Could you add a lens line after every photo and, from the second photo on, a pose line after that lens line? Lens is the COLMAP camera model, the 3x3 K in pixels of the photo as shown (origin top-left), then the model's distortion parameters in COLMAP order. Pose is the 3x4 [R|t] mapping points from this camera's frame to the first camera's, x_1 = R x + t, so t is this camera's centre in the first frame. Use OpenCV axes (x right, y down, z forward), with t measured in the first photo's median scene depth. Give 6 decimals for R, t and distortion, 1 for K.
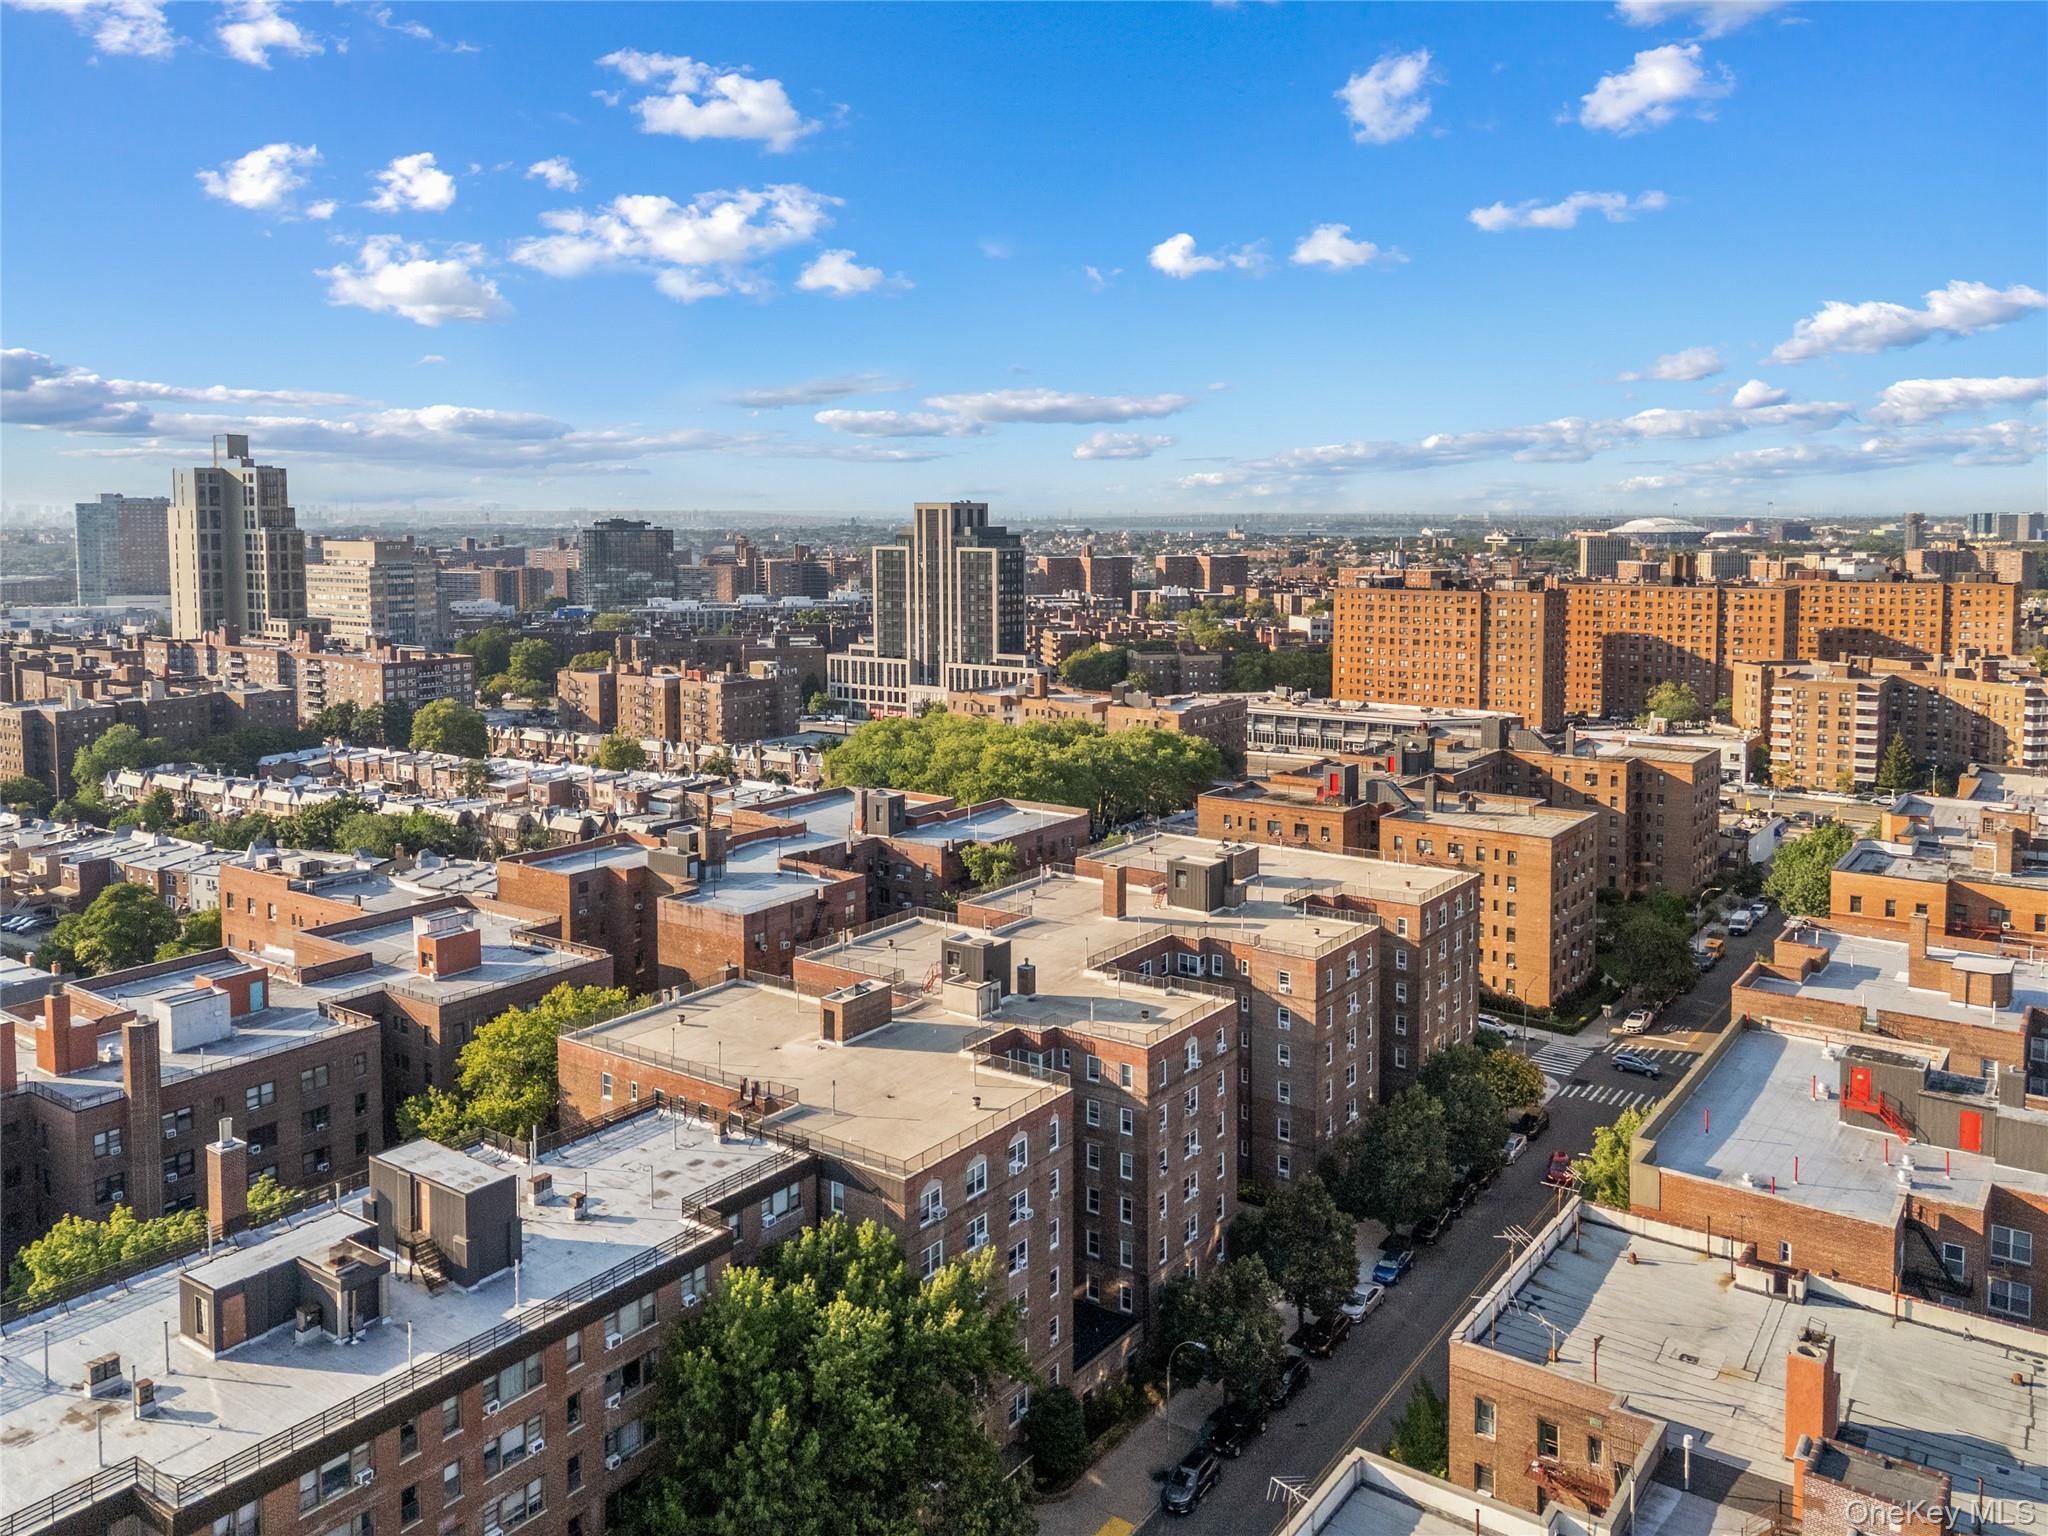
lens RADIAL K [[1543.3, 0, 1028.2], [0, 1543.3, 768.6], [0, 0, 1]] dist [0.005218, -0.000208]
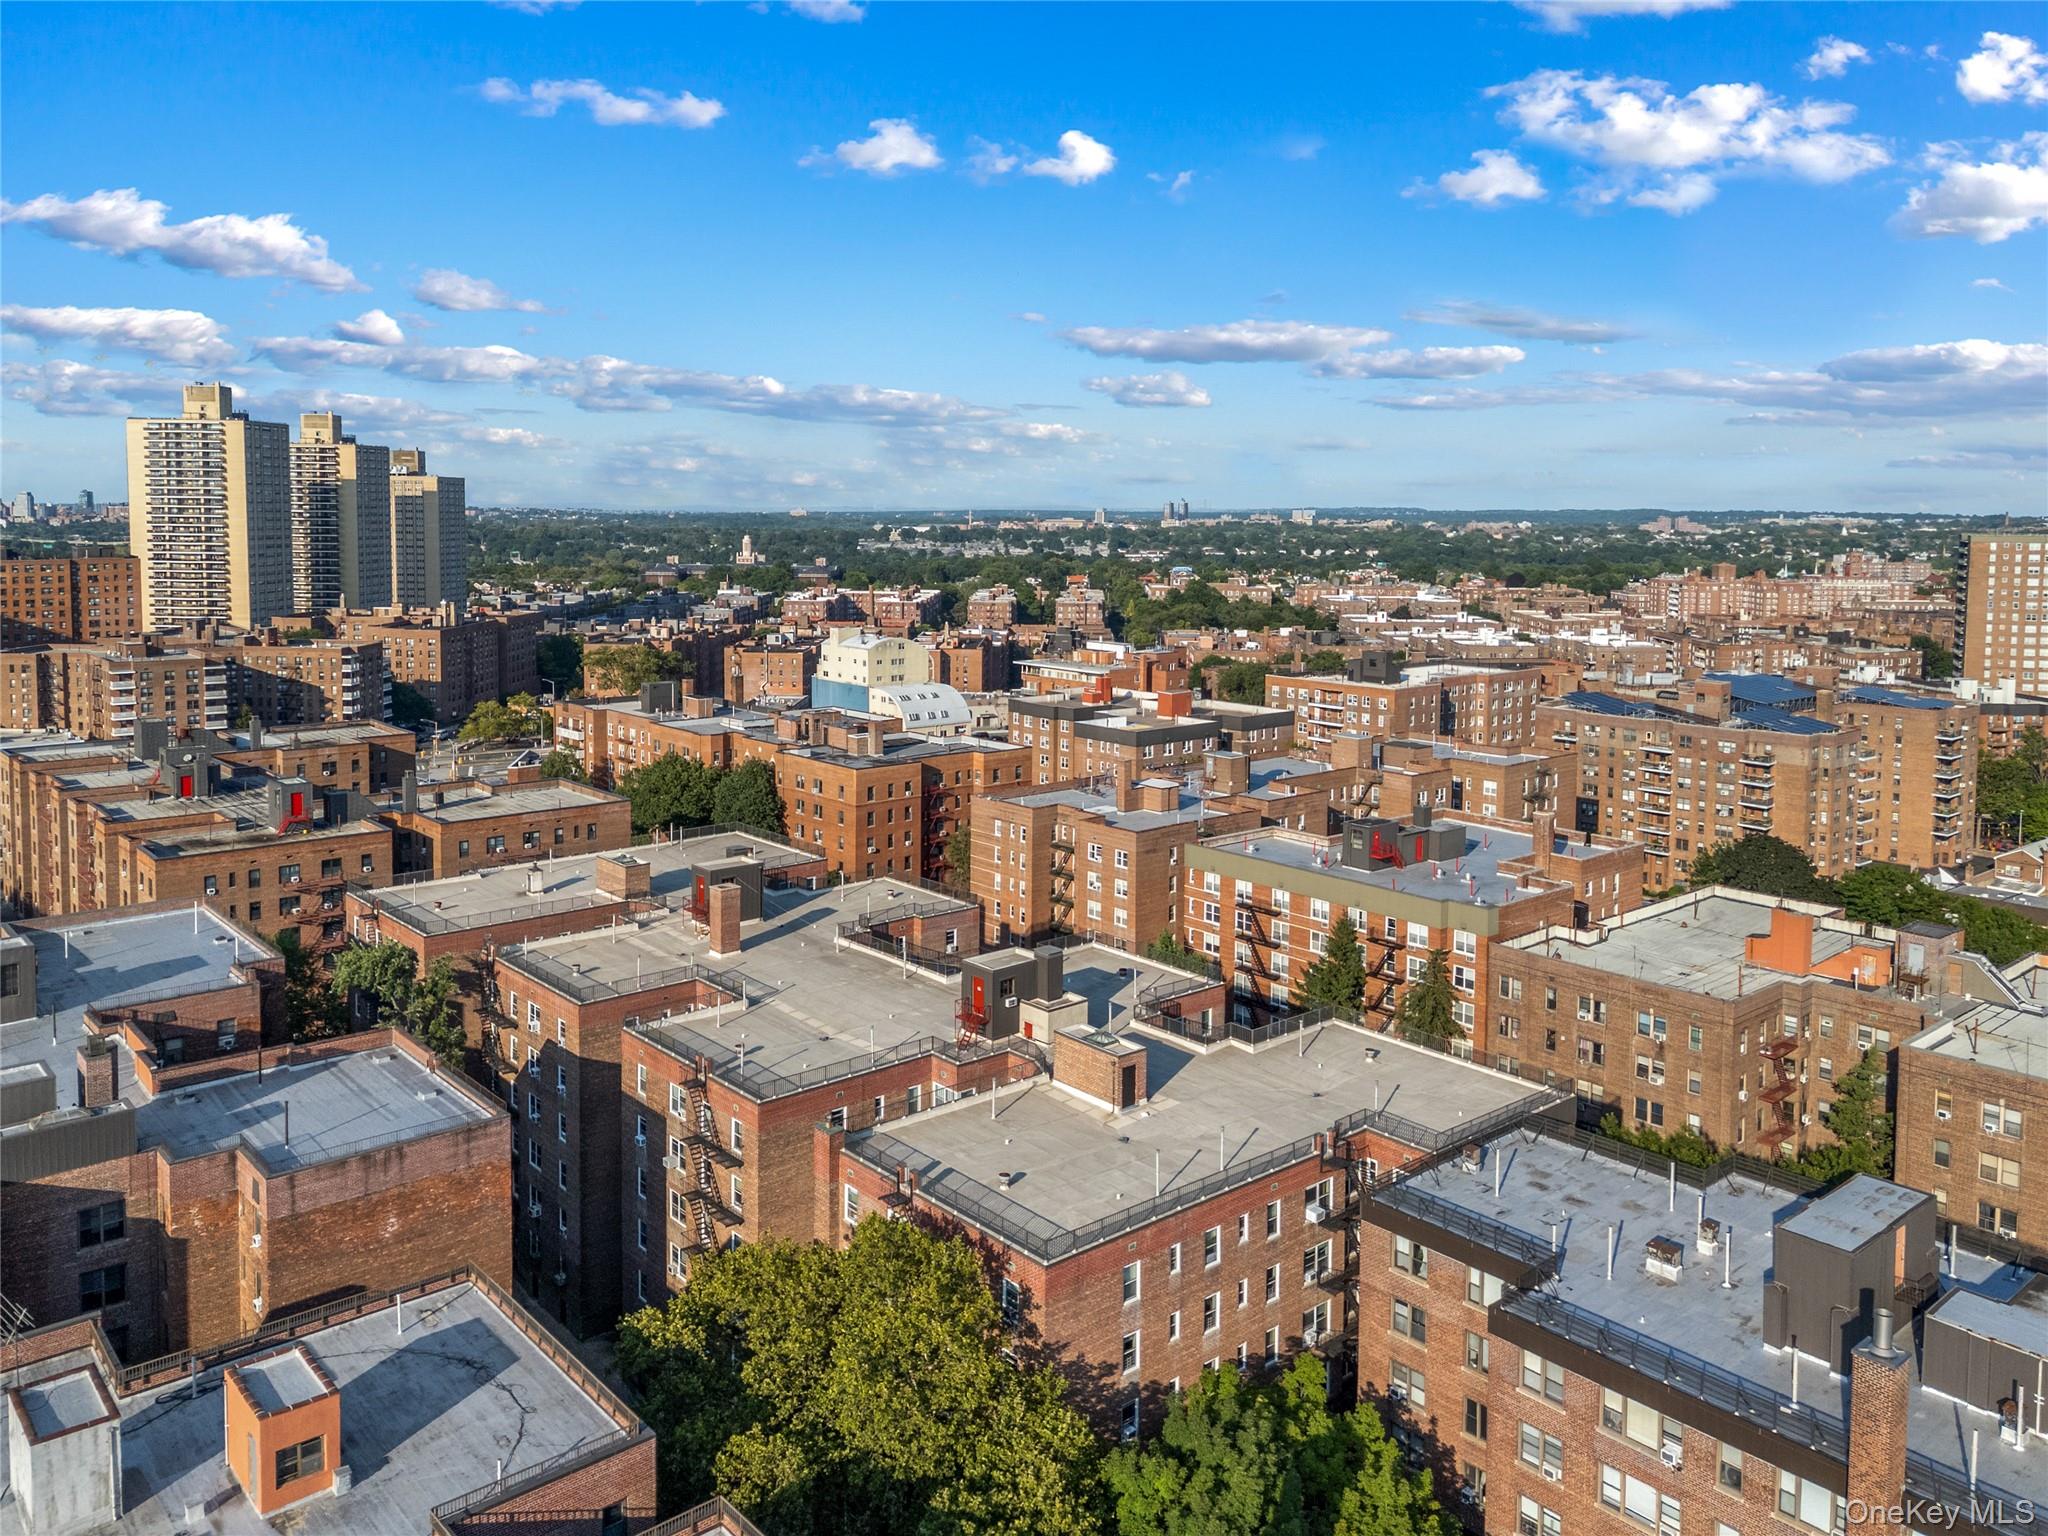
lens RADIAL K [[1543.3, 0, 1028.3], [0, 1543.3, 769.7], [0, 0, 1]] dist [0.005218, -0.000208]
pose [[0.210253, -0.155705, 0.965168, -0.295577], [0.147756, 0.980957, 0.126065, -0.032450], [-0.966417, 0.116104, 0.229255, 0.288496]]
